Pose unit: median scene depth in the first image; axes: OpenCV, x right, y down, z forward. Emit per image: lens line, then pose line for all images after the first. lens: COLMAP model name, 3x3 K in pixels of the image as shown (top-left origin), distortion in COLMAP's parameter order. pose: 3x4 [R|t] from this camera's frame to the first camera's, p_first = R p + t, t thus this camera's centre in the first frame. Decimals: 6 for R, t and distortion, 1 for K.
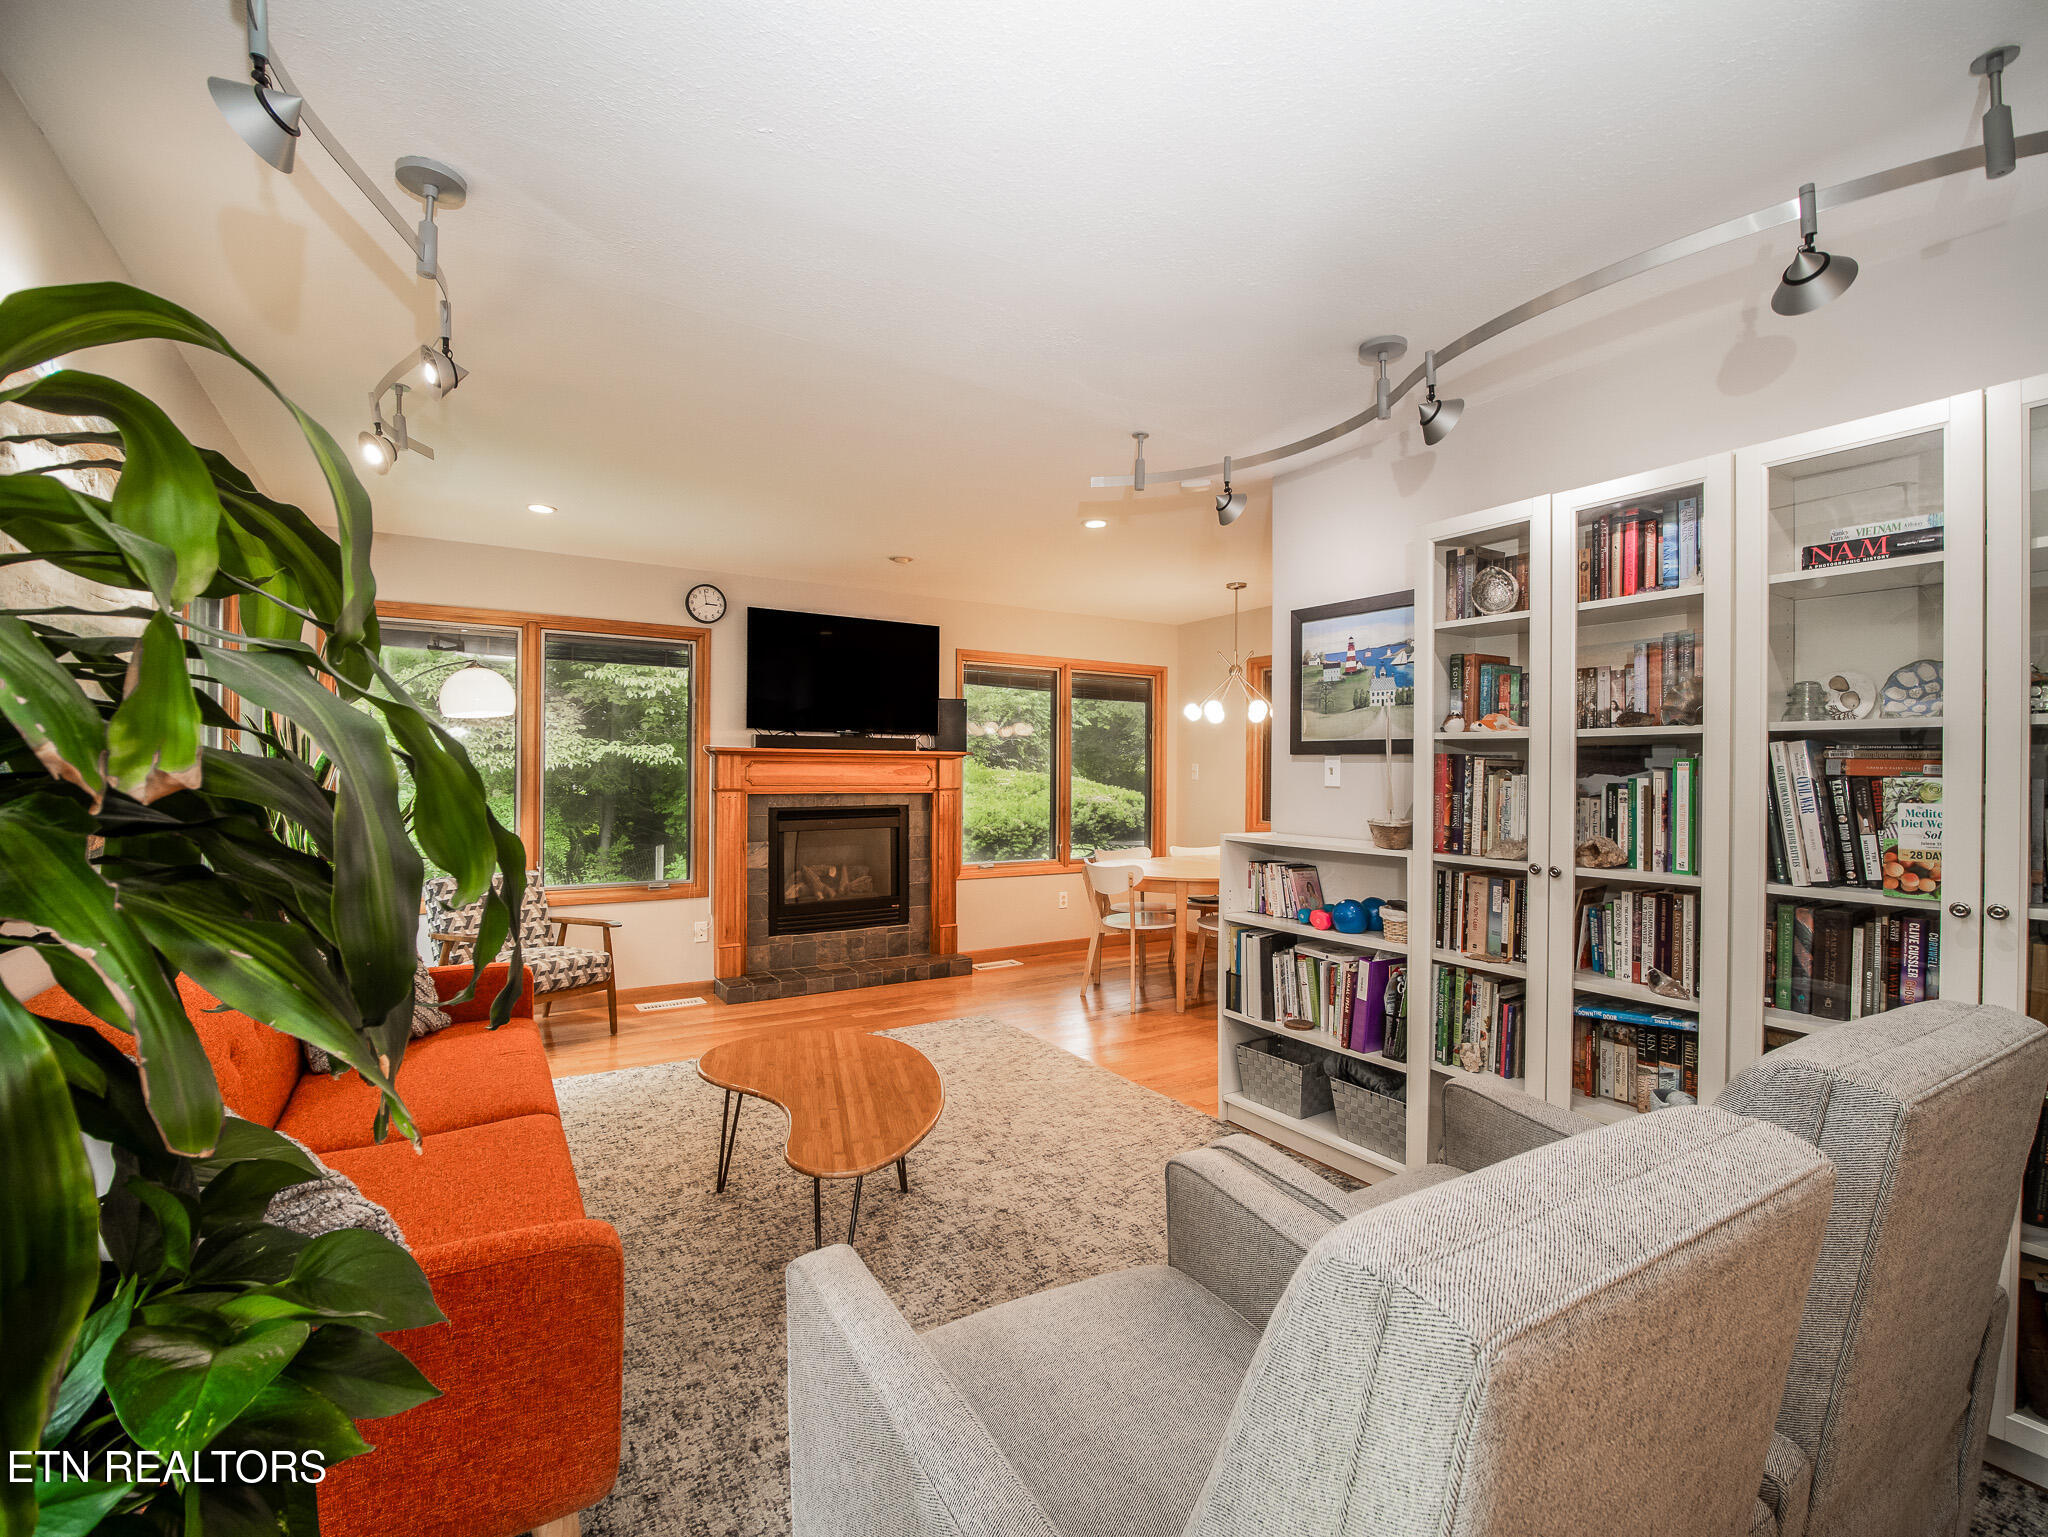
lens RADIAL K [[917.7, 0, 1024.0], [0, 917.7, 768.5], [0, 0, 1]] dist [-0.002699, -0.011872]
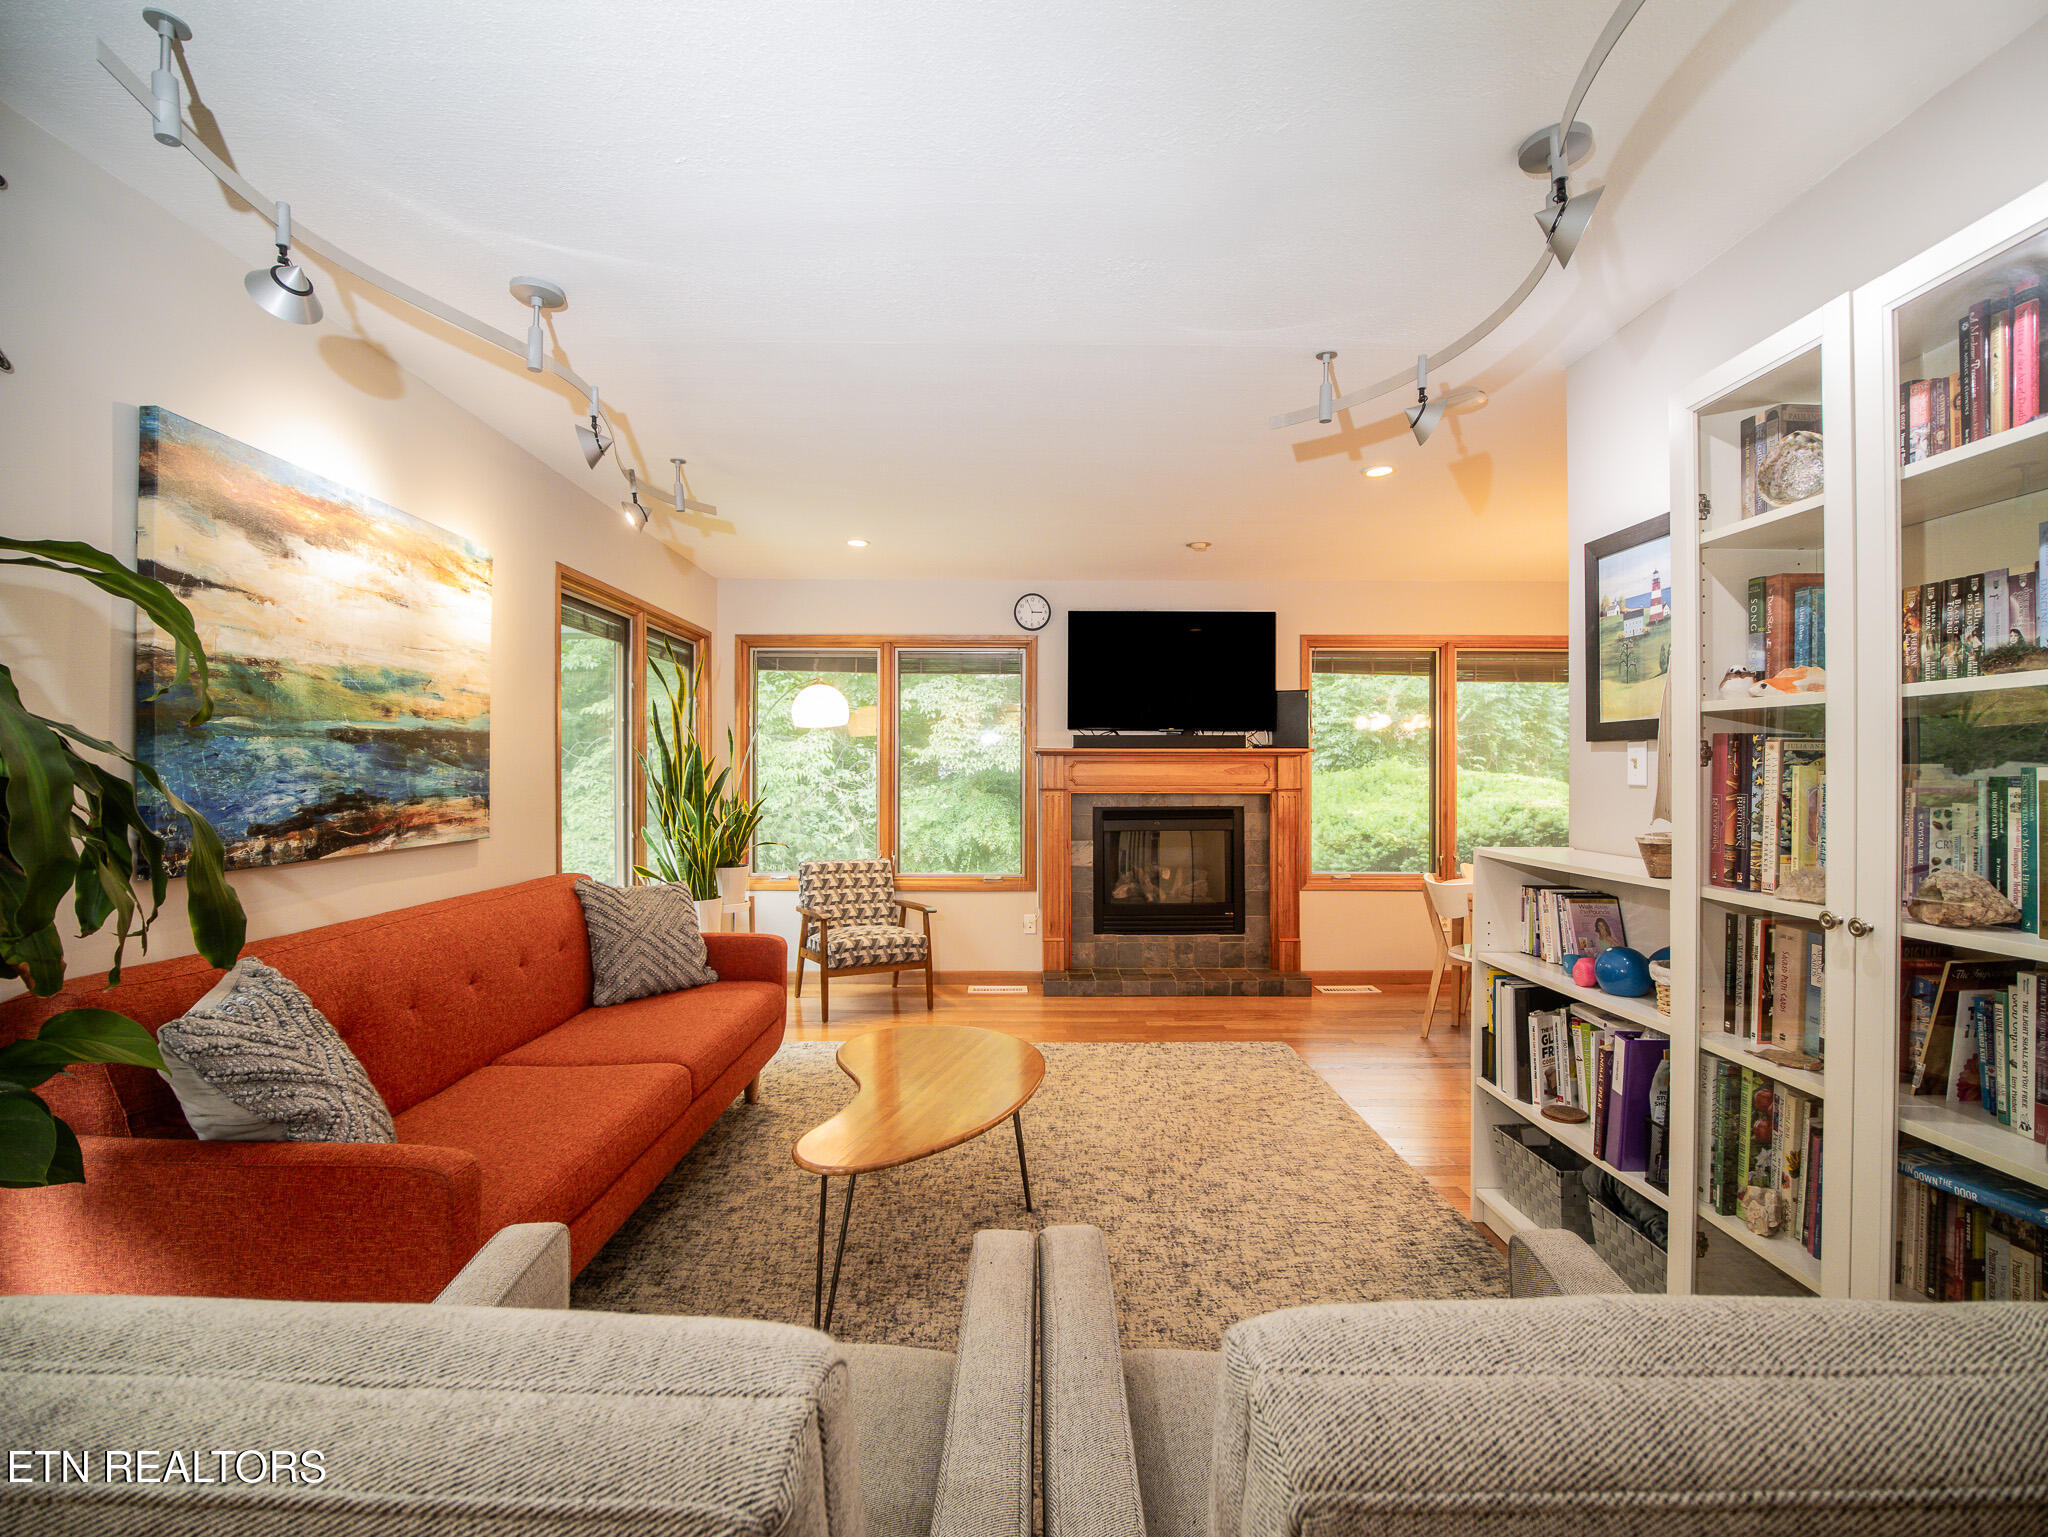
lens RADIAL K [[917.7, 0, 1024.0], [0, 917.7, 768.5], [0, 0, 1]] dist [-0.002699, -0.011872]
pose [[0.851660, -0.008075, -0.524032, 0.282657], [0.006753, 0.999967, -0.004434, 0.006144], [0.524051, 0.000237, 0.851687, 0.144403]]
